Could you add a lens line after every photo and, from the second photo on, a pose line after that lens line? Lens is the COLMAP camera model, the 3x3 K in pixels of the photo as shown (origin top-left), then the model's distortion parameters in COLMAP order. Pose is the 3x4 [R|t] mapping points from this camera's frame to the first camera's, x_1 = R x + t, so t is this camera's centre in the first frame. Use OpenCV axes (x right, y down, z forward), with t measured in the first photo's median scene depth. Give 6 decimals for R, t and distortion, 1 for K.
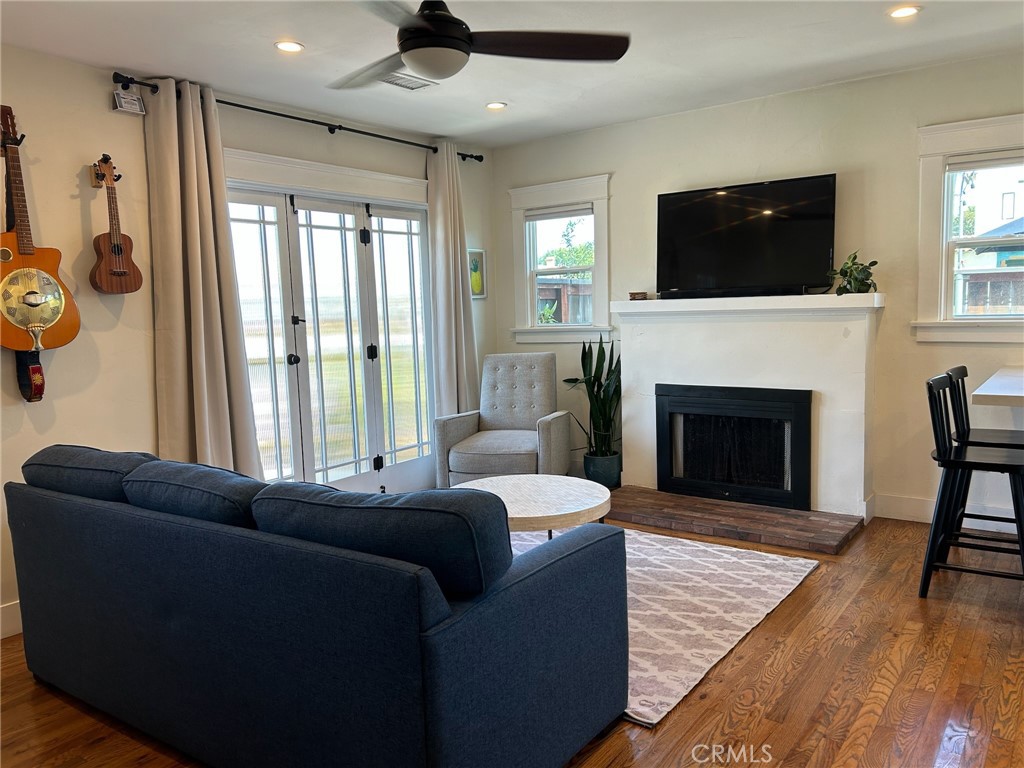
lens RADIAL K [[768.1, 0, 516.3], [0, 768.1, 389.5], [0, 0, 1]] dist [0.051324, -0.054026]
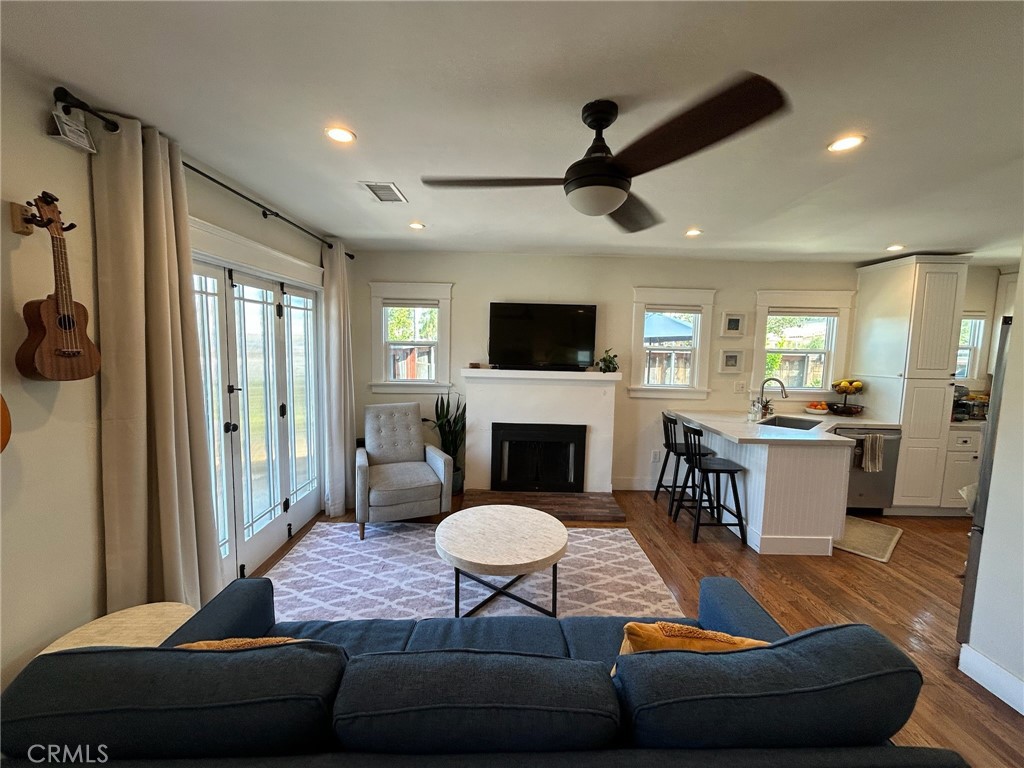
lens RADIAL K [[414.7, 0, 510.6], [0, 414.7, 383.5], [0, 0, 1]] dist [-0.002951, 0.001222]
pose [[0.803553, -0.007511, 0.595186, -0.335938], [0.017742, 0.999778, -0.011335, -0.089755], [-0.594969, 0.019668, 0.803508, 0.350877]]
